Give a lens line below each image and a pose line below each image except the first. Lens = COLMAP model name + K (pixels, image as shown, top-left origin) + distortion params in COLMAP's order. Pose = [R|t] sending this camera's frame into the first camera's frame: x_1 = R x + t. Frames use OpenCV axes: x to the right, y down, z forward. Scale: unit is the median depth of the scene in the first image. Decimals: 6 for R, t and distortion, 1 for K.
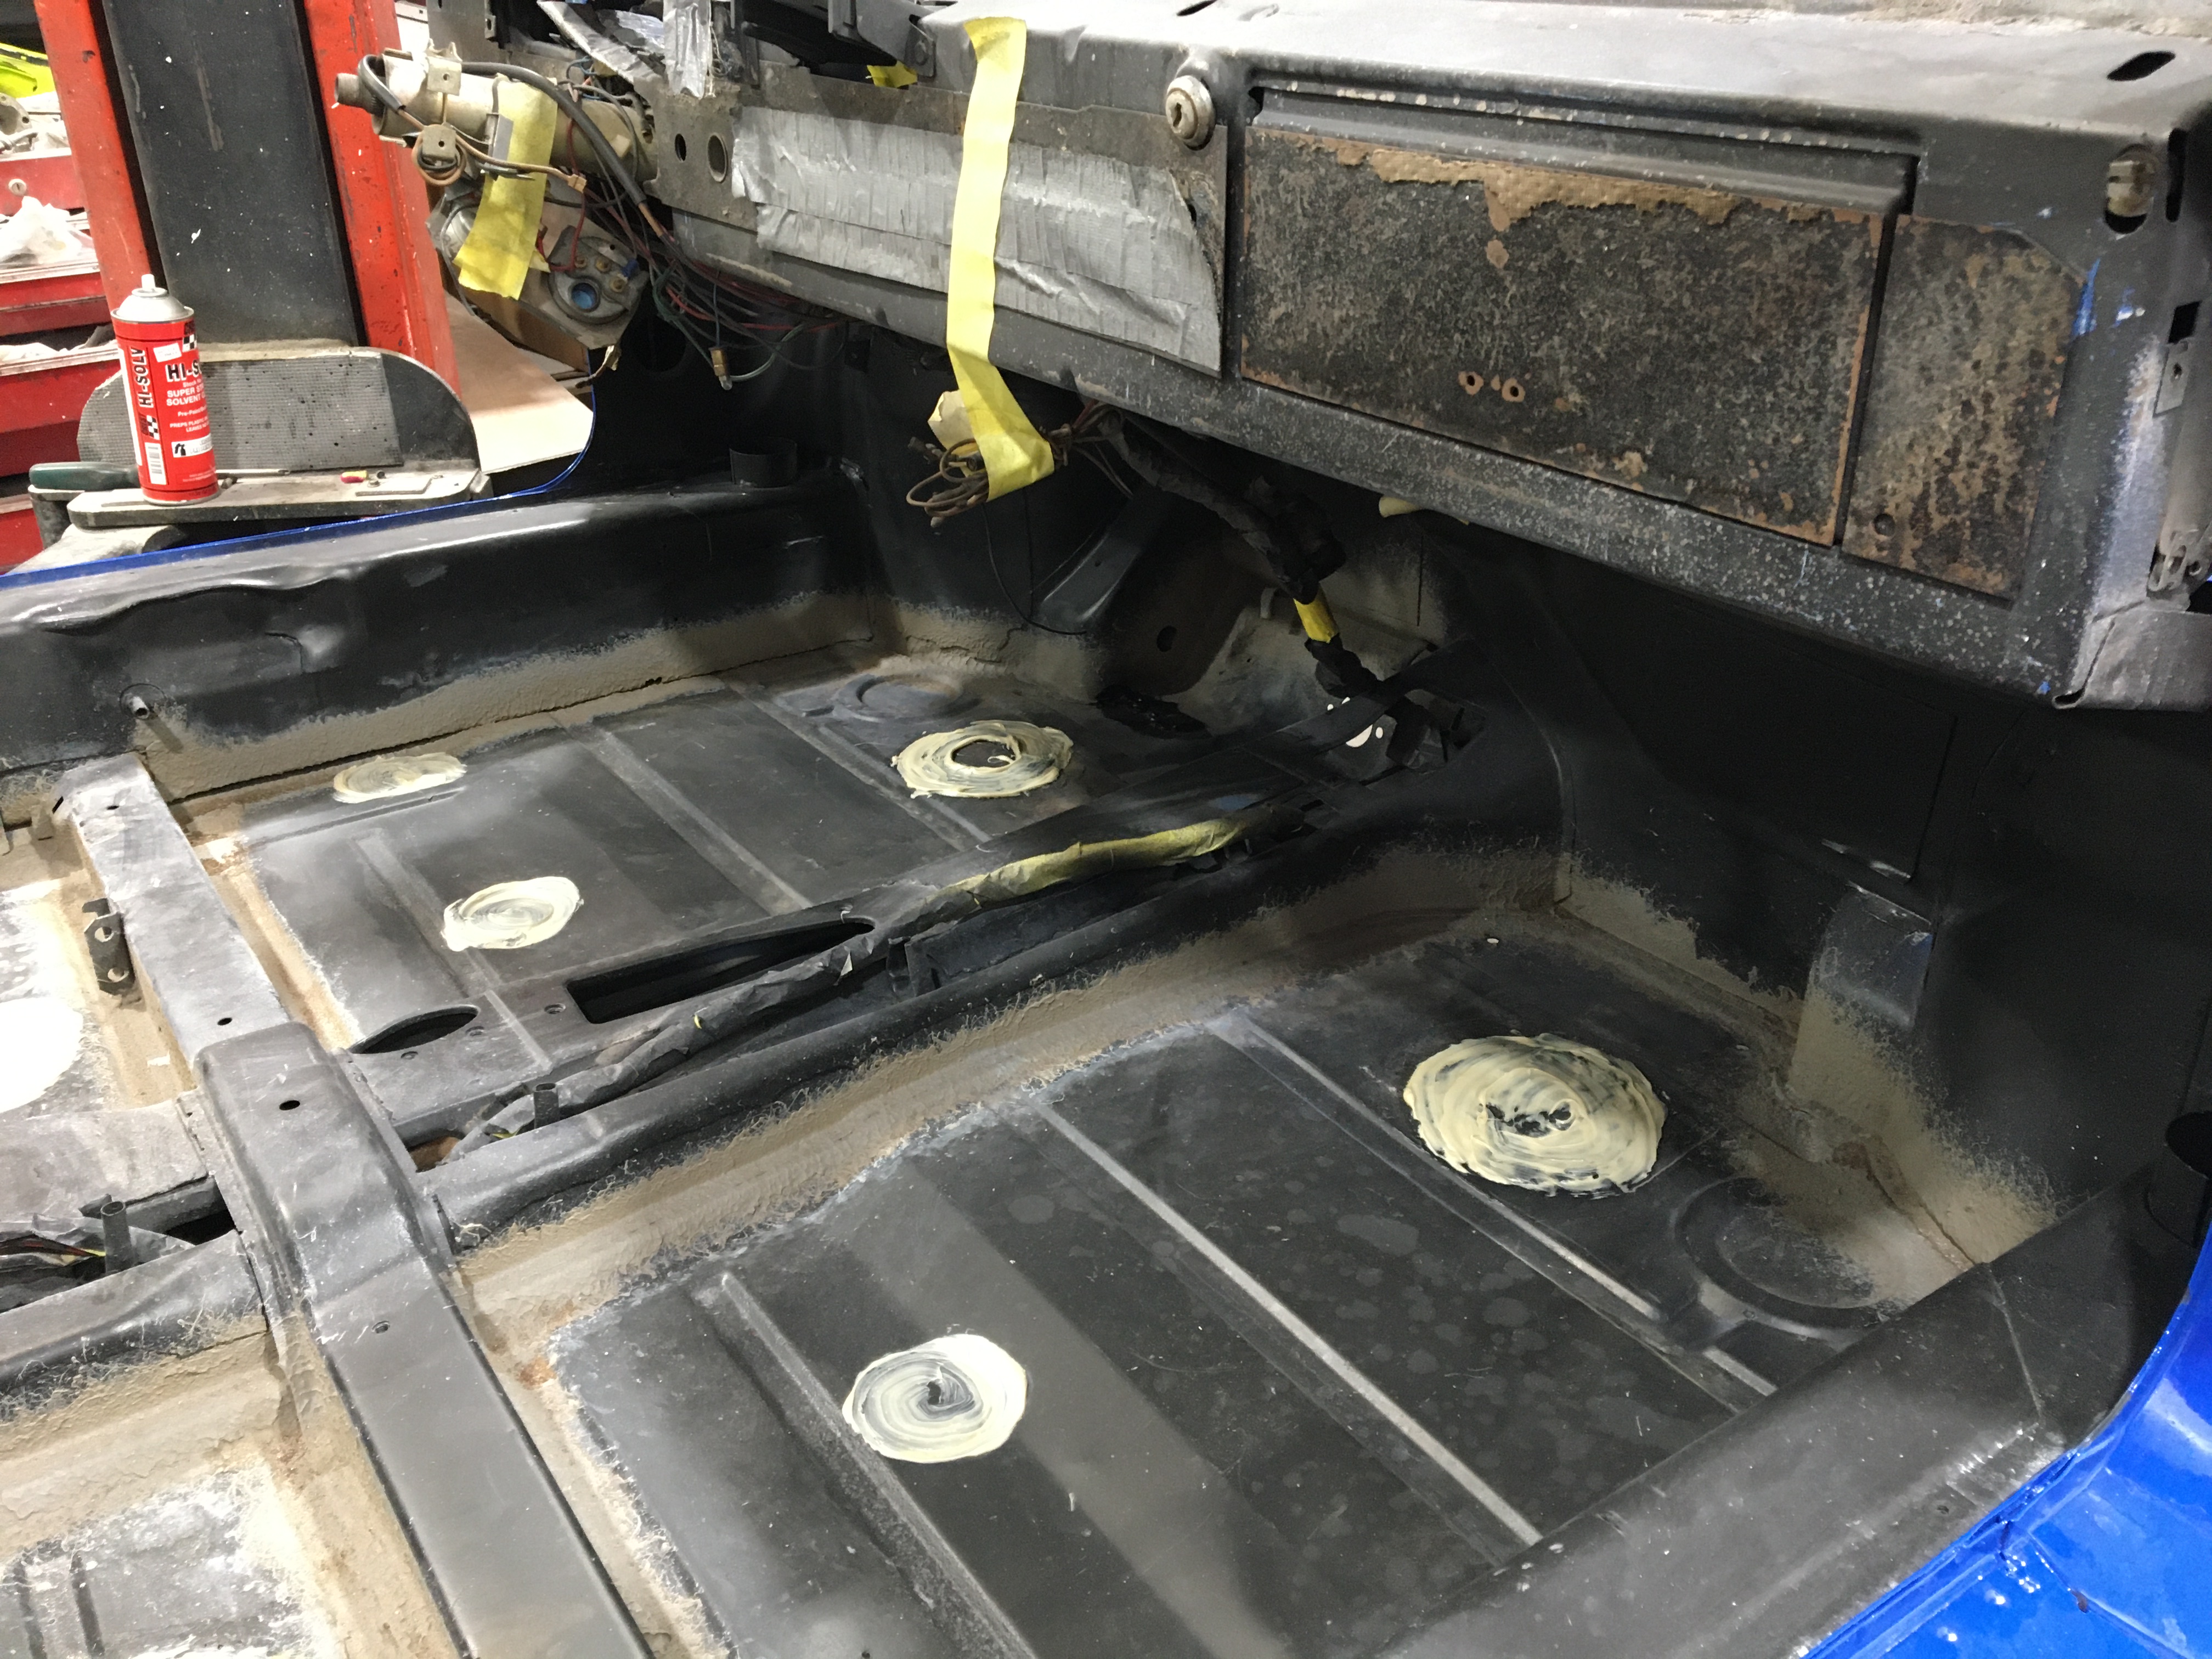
lens RADIAL K [[1847.0, 0, 1110.4], [0, 1847.0, 812.5], [0, 0, 1]] dist [0.068296, -0.100146]
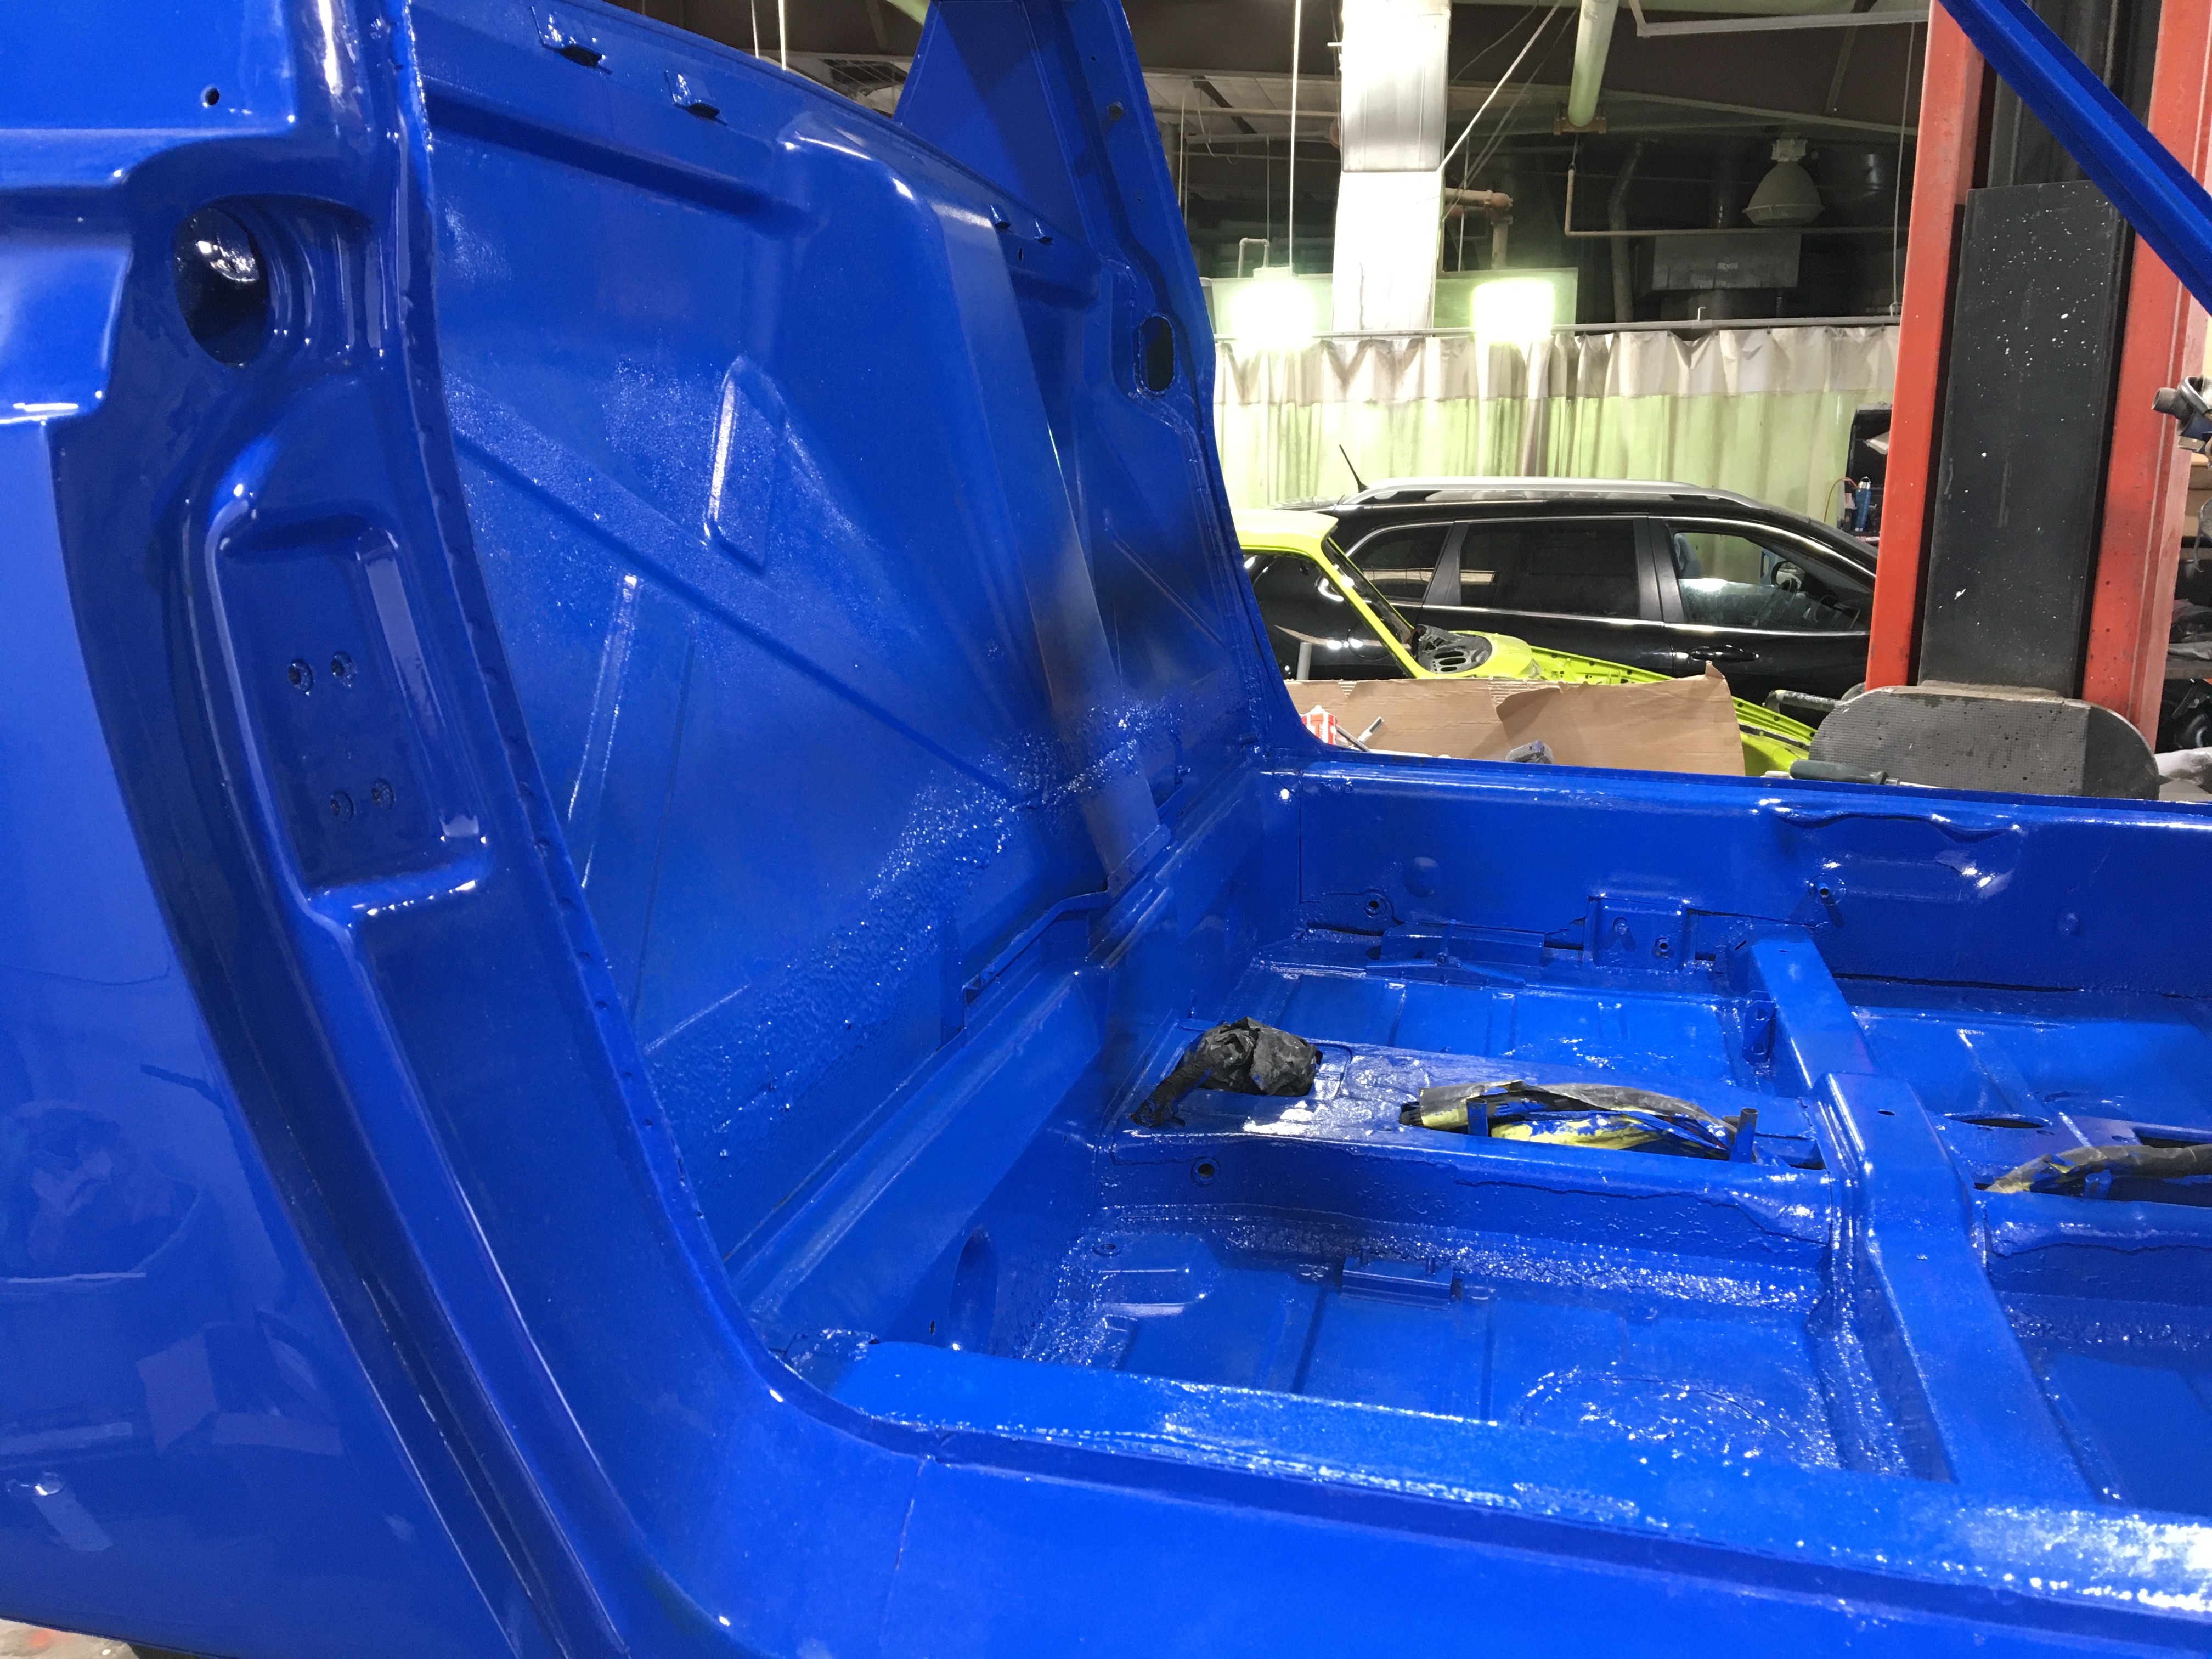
lens RADIAL K [[1847.0, 0, 1082.1], [0, 1847.0, 810.5], [0, 0, 1]] dist [0.068296, -0.100146]
pose [[0.654801, 0.166519, -0.737229, 0.091255], [-0.351270, 0.930727, -0.101770, 0.261154], [0.669213, 0.325605, 0.667934, -0.248894]]
